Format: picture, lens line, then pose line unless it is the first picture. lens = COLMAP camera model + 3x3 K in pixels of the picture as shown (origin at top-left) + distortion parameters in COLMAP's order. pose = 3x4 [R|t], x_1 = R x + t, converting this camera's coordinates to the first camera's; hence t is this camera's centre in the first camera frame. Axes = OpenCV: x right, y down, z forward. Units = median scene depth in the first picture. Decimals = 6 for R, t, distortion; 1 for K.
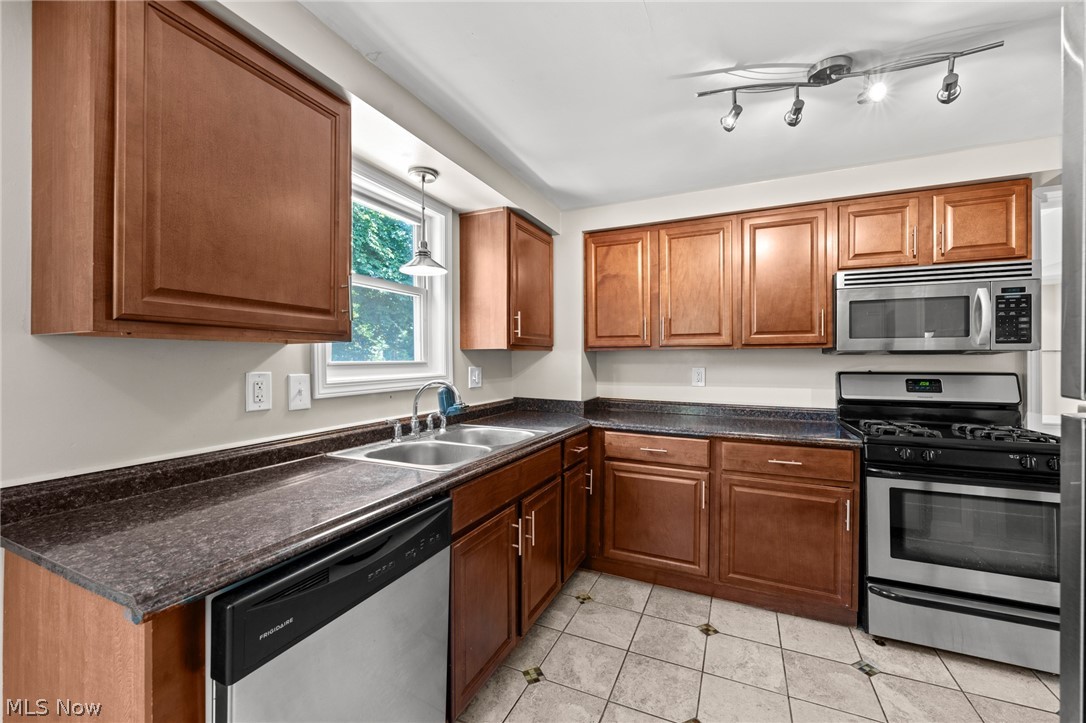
lens RADIAL K [[415.6, 0, 546.2], [0, 415.6, 357.8], [0, 0, 1]] dist [0.001223, 0.000150]
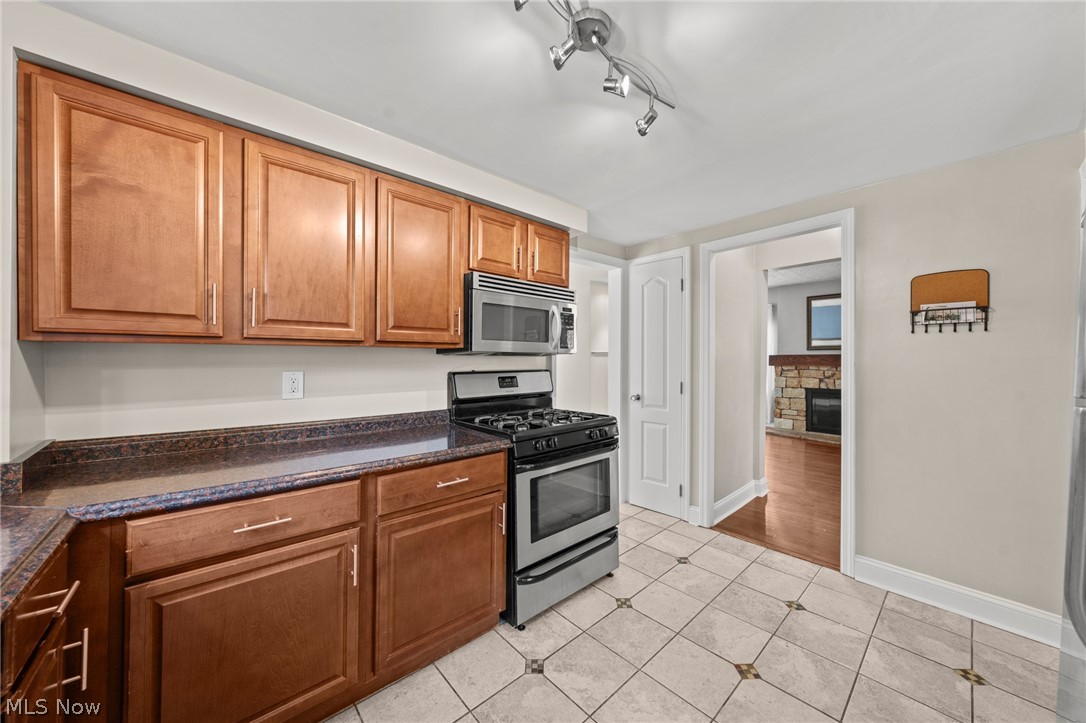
lens RADIAL K [[385.1, 0, 545.3], [0, 385.1, 357.5], [0, 0, 1]] dist [-0.002268, -0.000028]
pose [[0.402199, 0.002463, 0.915549, -0.059256], [-0.008534, 0.999963, 0.001059, -0.004818], [-0.915512, -0.008239, 0.402205, 0.450775]]
